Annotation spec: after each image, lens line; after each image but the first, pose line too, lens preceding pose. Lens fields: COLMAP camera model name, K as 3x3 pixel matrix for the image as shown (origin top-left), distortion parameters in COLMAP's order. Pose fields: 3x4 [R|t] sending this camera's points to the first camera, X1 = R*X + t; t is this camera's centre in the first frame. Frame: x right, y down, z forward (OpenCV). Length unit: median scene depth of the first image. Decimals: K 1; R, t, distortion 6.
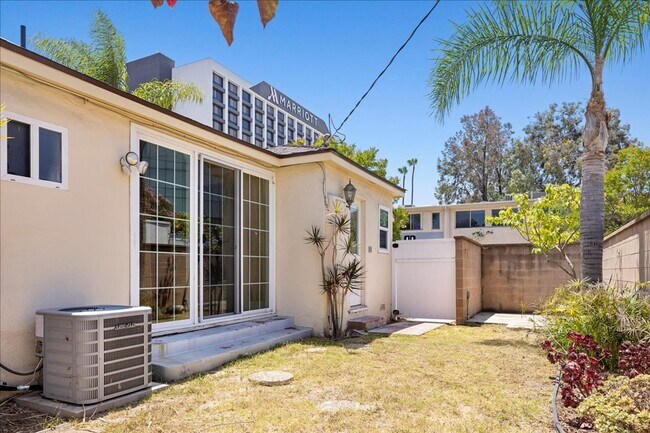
lens RADIAL K [[445.2, 0, 322.8], [0, 445.2, 275.3], [0, 0, 1]] dist [0.006076, 0.001727]
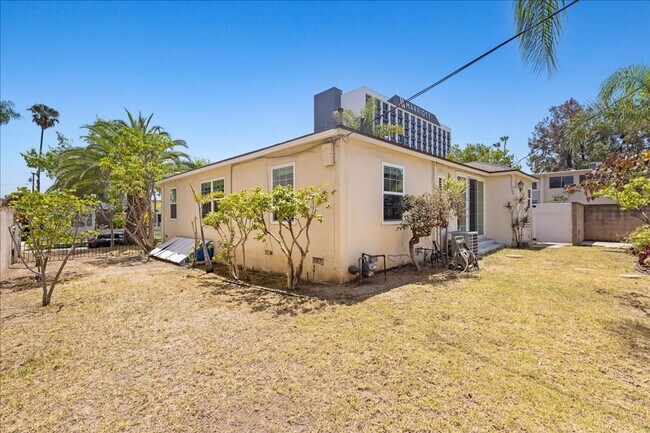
lens RADIAL K [[295.8, 0, 326.2], [0, 295.8, 215.9], [0, 0, 1]] dist [0.003800, 0.000183]
pose [[0.948051, 0.000641, -0.318117, -0.111712], [-0.003272, 0.999965, -0.007736, -0.003728], [0.318101, 0.008375, 0.948020, -0.212478]]
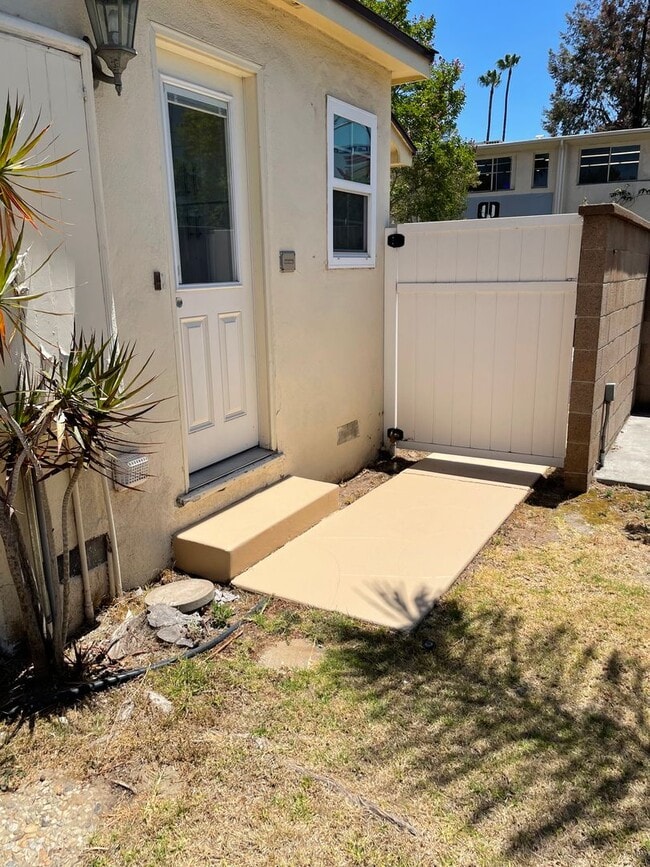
lens RADIAL K [[670.6, 0, 321.0], [0, 670.6, 434.8], [0, 0, 1]] dist [0.011943, -0.013144]
pose [[0.998235, -0.003206, -0.059296, 0.050205], [0.017277, 0.971025, 0.238351, -0.016775], [0.056814, -0.238955, 0.969367, 0.175296]]
